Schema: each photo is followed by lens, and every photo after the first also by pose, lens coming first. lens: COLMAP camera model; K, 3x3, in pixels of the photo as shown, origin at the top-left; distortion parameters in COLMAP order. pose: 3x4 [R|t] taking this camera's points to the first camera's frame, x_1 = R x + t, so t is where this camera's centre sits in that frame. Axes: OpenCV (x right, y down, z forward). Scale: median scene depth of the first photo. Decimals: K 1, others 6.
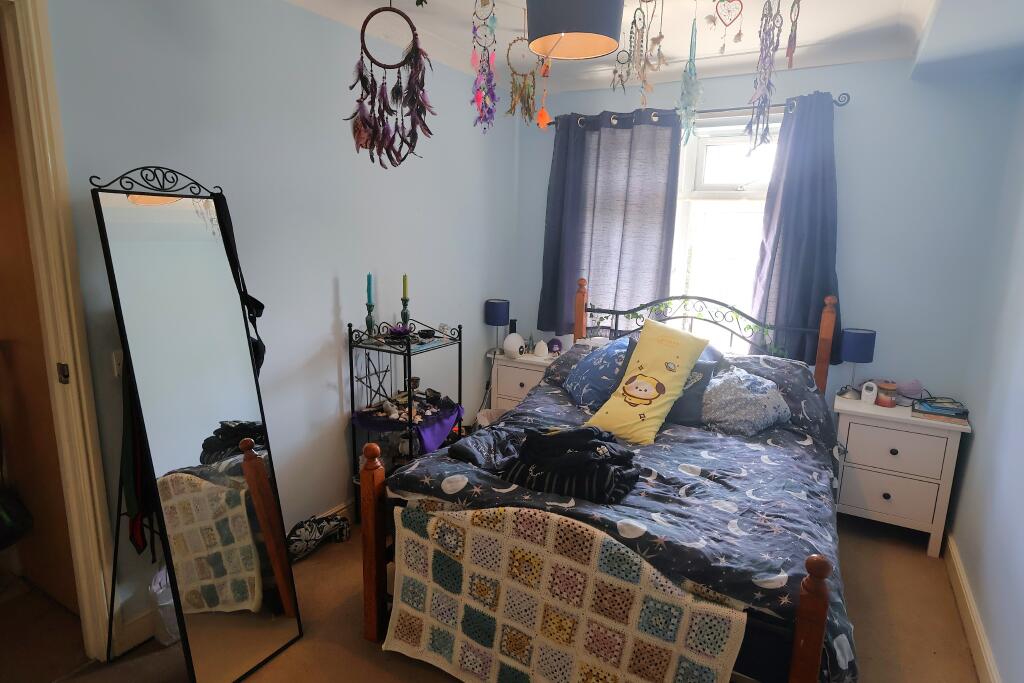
lens RADIAL K [[577.8, 0, 512.0], [0, 577.8, 341.5], [0, 0, 1]] dist [-0.001471, -0.000406]
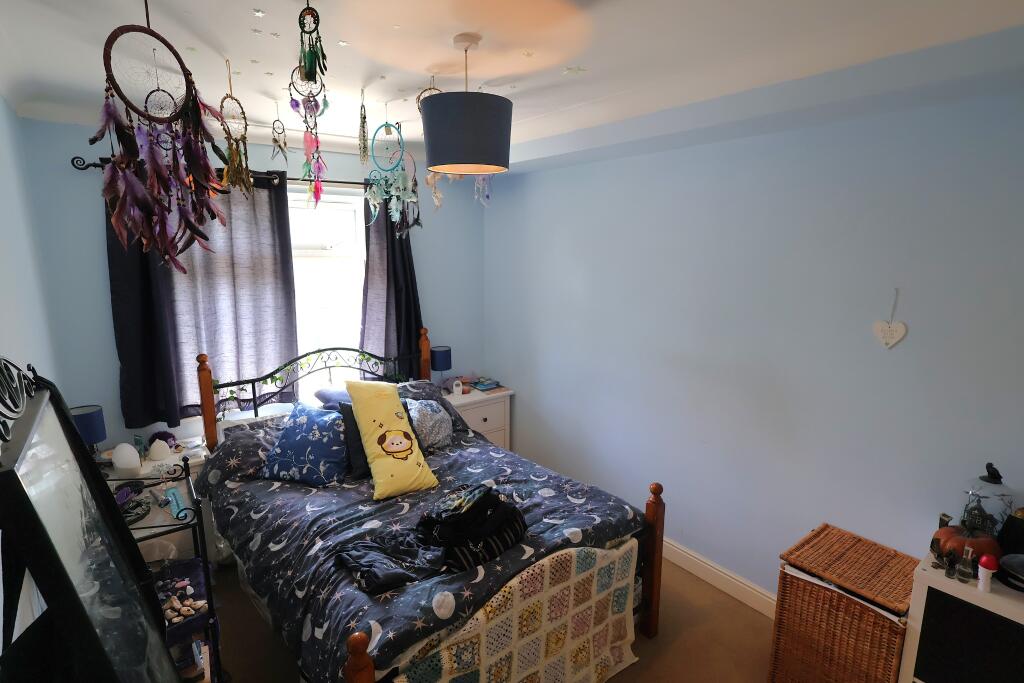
lens RADIAL K [[508.6, 0, 510.6], [0, 508.6, 337.6], [0, 0, 1]] dist [0.001674, 0.000176]
pose [[0.377445, -0.194146, 0.905452, -0.634085], [0.187419, 0.973556, 0.130622, -0.236821], [-0.906868, 0.120397, 0.403851, 0.435521]]
